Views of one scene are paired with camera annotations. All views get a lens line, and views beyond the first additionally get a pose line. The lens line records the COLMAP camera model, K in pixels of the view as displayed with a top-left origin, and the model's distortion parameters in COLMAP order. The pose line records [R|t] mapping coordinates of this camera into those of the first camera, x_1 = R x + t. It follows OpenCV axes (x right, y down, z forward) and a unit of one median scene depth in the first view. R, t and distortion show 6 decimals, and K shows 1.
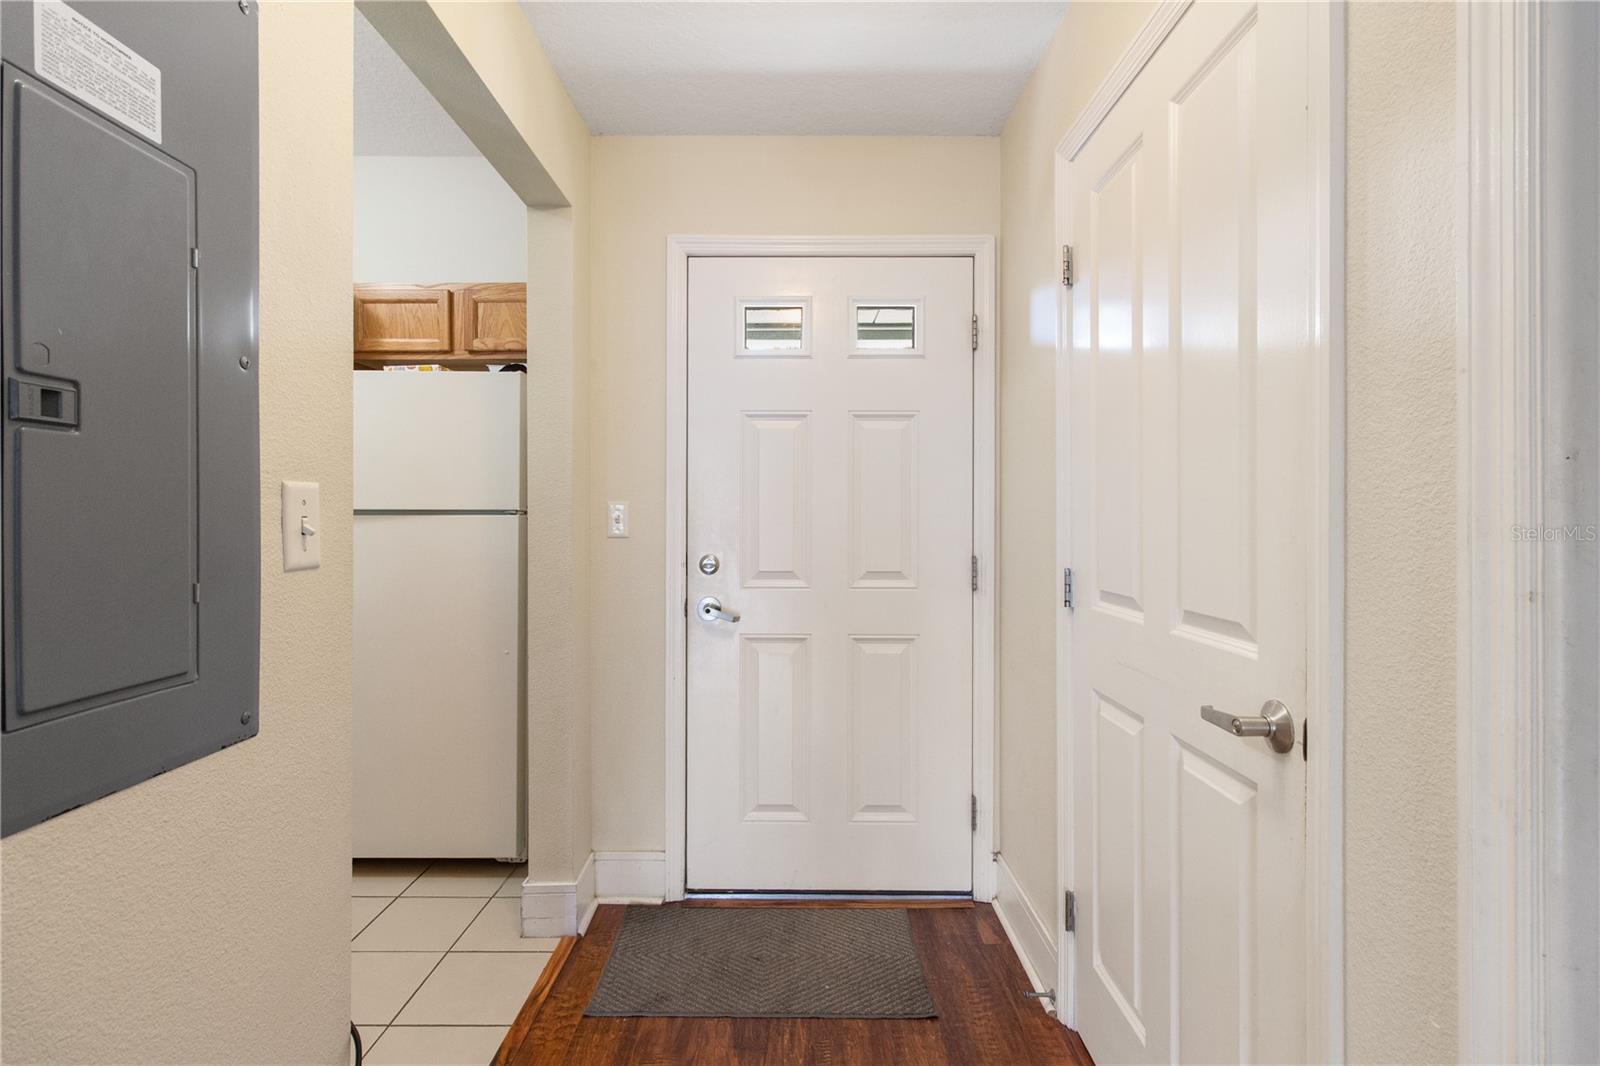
lens RADIAL K [[731.9, 0, 799.9], [0, 731.9, 525.8], [0, 0, 1]] dist [-0.009171, 0.001999]
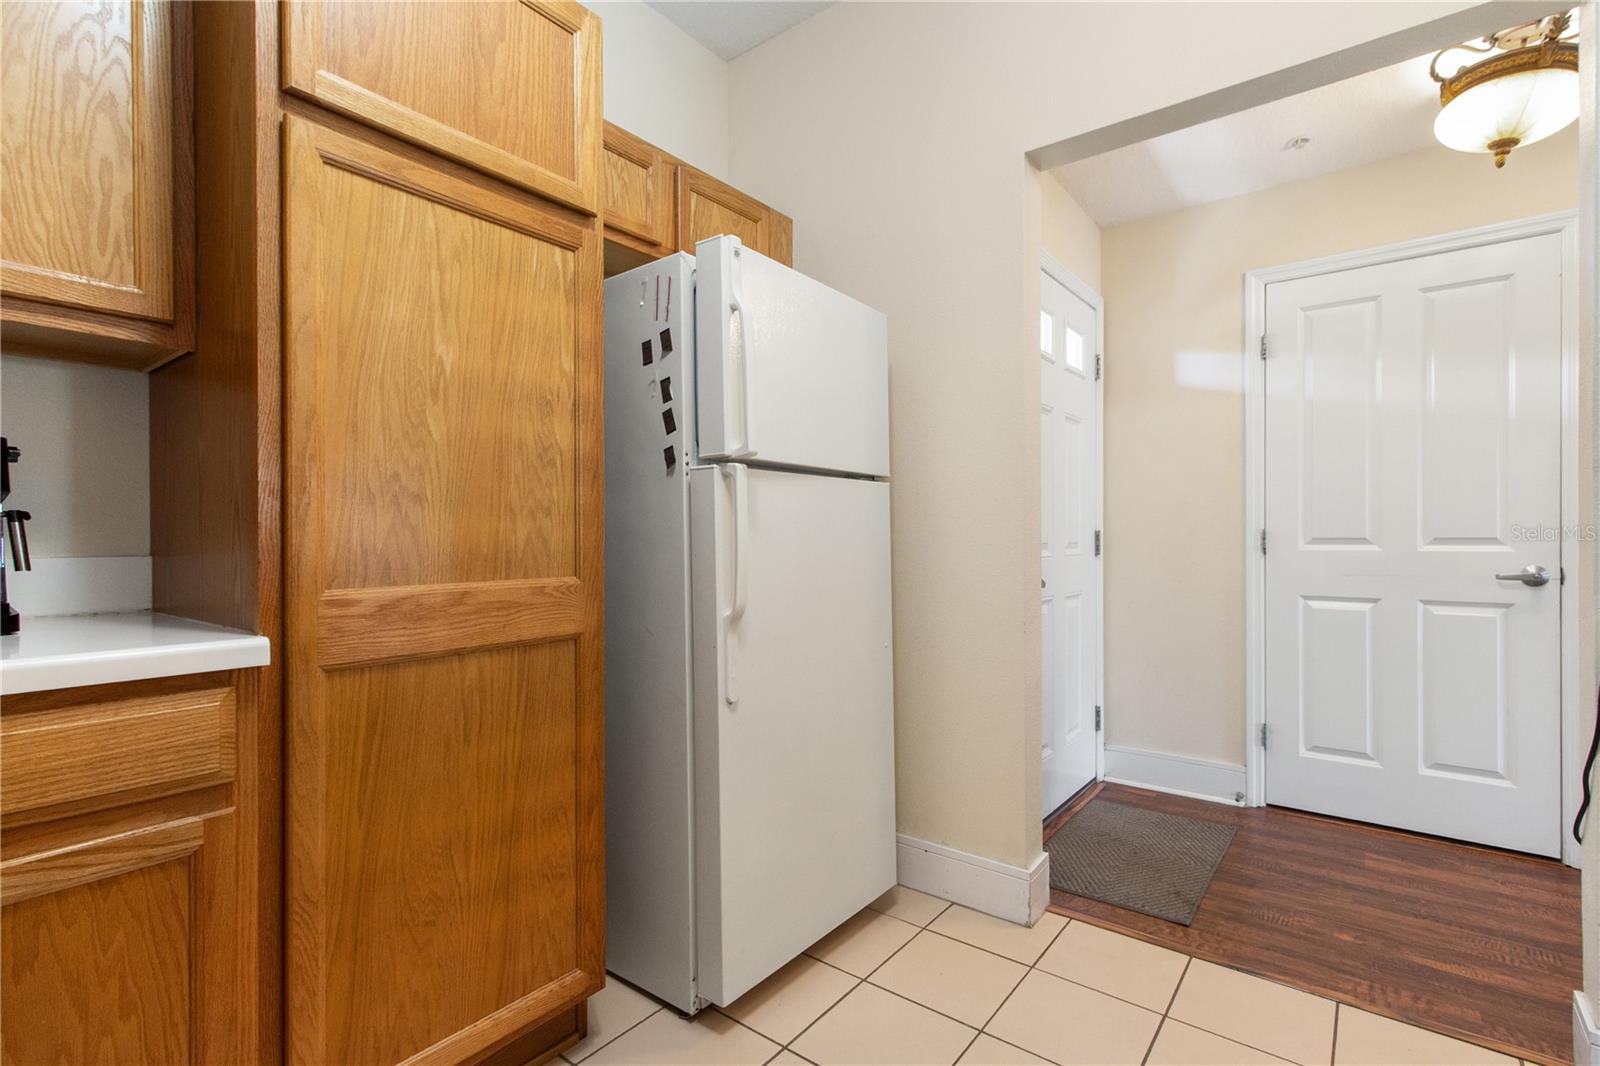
lens RADIAL K [[731.9, 0, 805.7], [0, 731.9, 534.4], [0, 0, 1]] dist [-0.009171, 0.001999]
pose [[0.627115, -0.001162, 0.778926, -1.283809], [0.009367, 0.999938, -0.006050, 0.058931], [-0.778871, 0.011091, 0.627087, 0.622859]]
